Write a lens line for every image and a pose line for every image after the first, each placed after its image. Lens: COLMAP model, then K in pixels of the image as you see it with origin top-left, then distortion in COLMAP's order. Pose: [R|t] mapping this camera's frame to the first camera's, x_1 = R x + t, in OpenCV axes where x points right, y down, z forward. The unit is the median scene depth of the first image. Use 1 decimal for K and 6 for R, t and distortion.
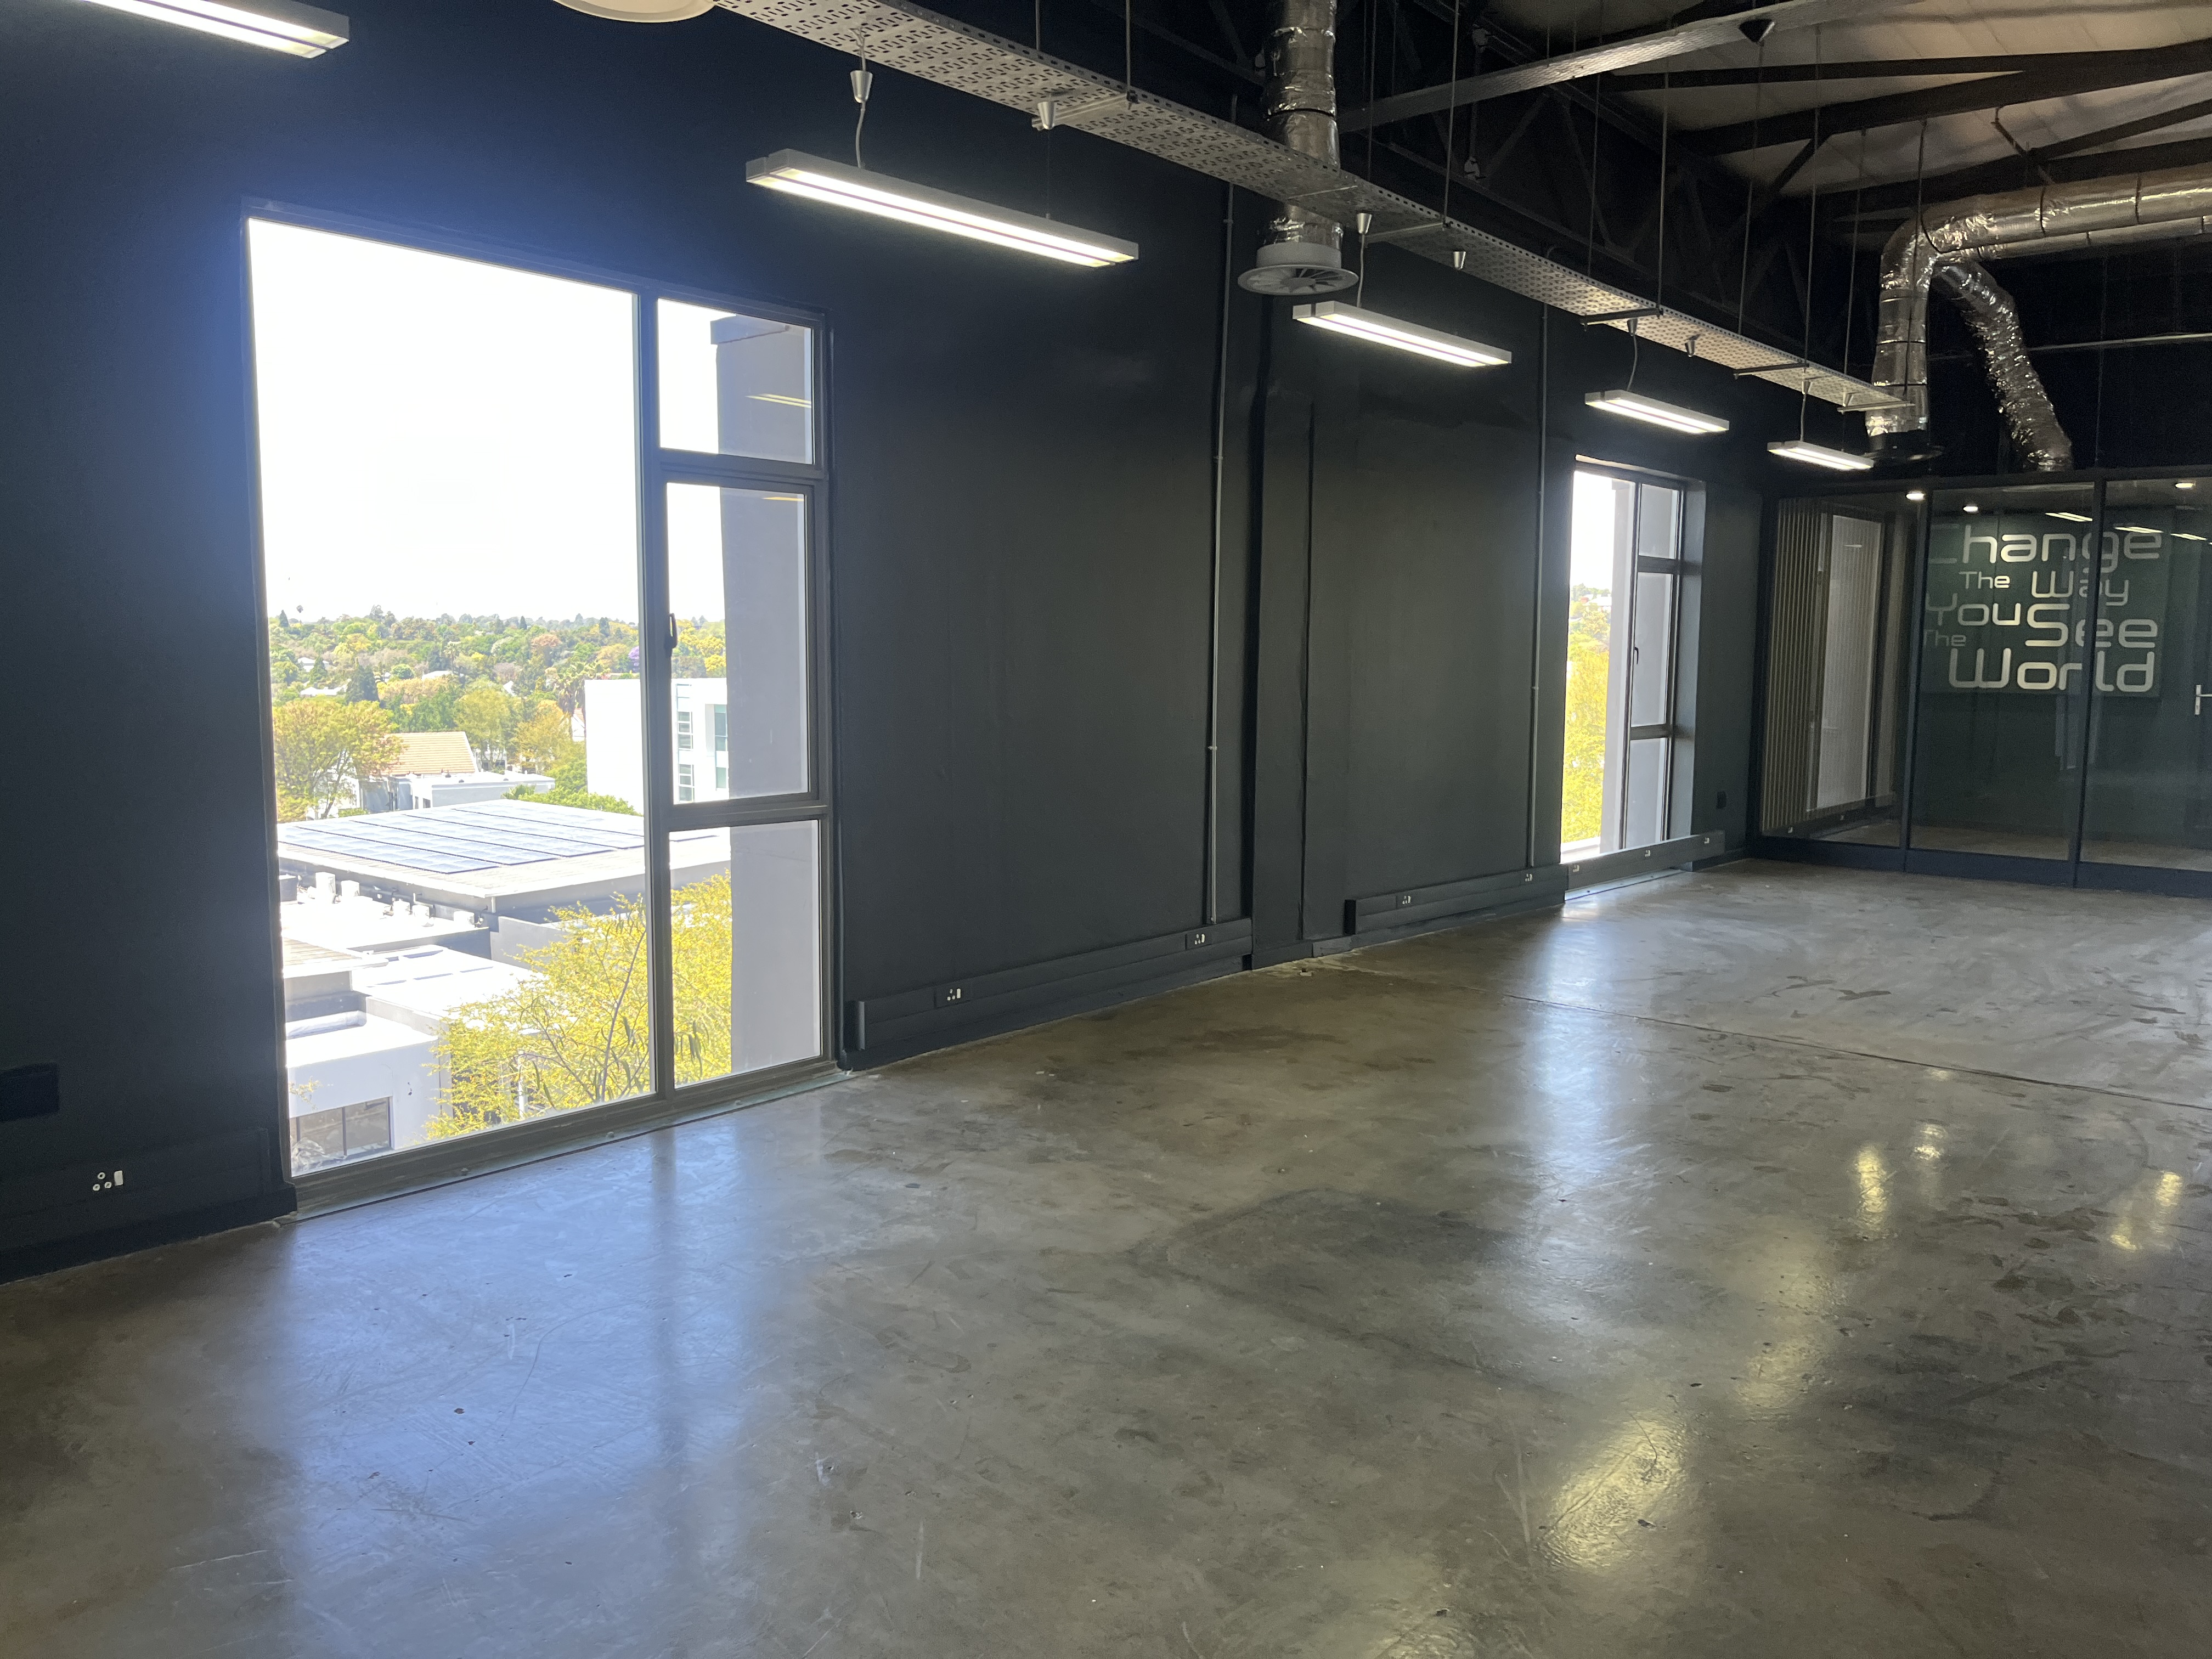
lens RADIAL K [[1714.2, 0, 1094.0], [0, 1714.2, 823.9], [0, 0, 1]] dist [0.077076, -0.096864]
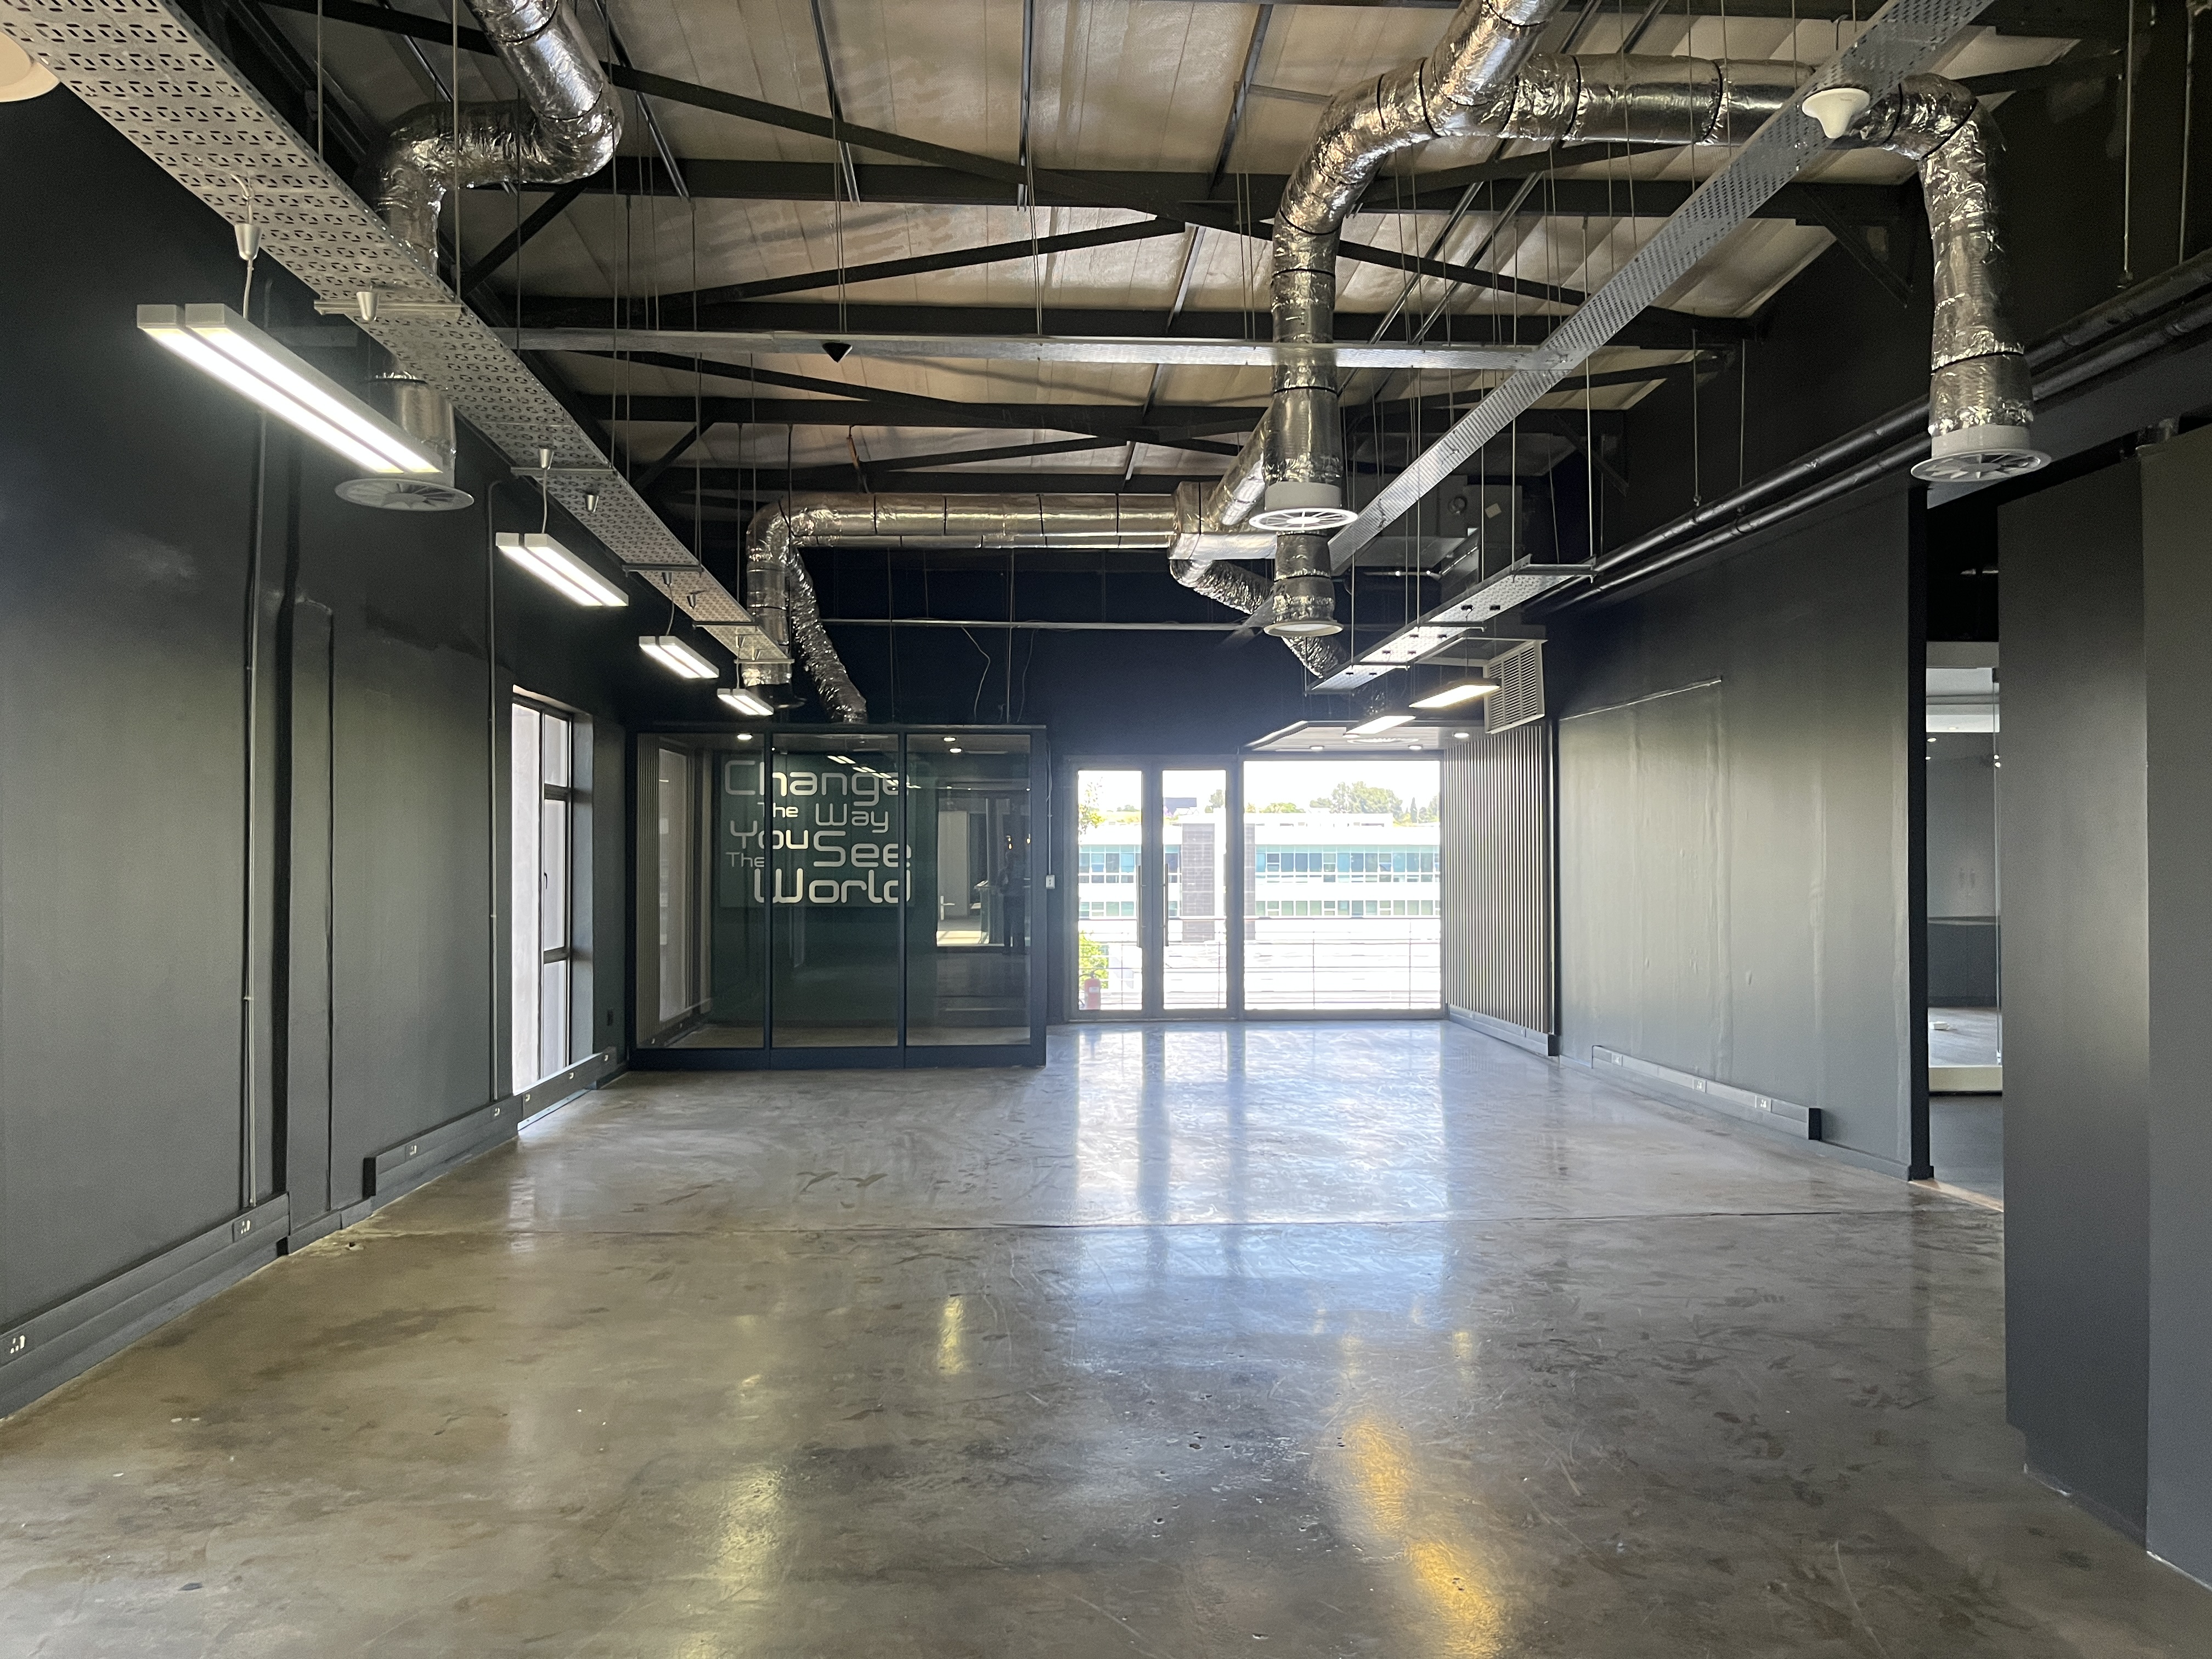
lens RADIAL K [[1714.2, 0, 1104.3], [0, 1714.2, 829.0], [0, 0, 1]] dist [0.077076, -0.096864]
pose [[0.710497, 0.003969, 0.703689, -0.204702], [0.081580, 0.992777, -0.087969, -0.014651], [-0.698956, 0.119908, 0.705041, 0.067243]]
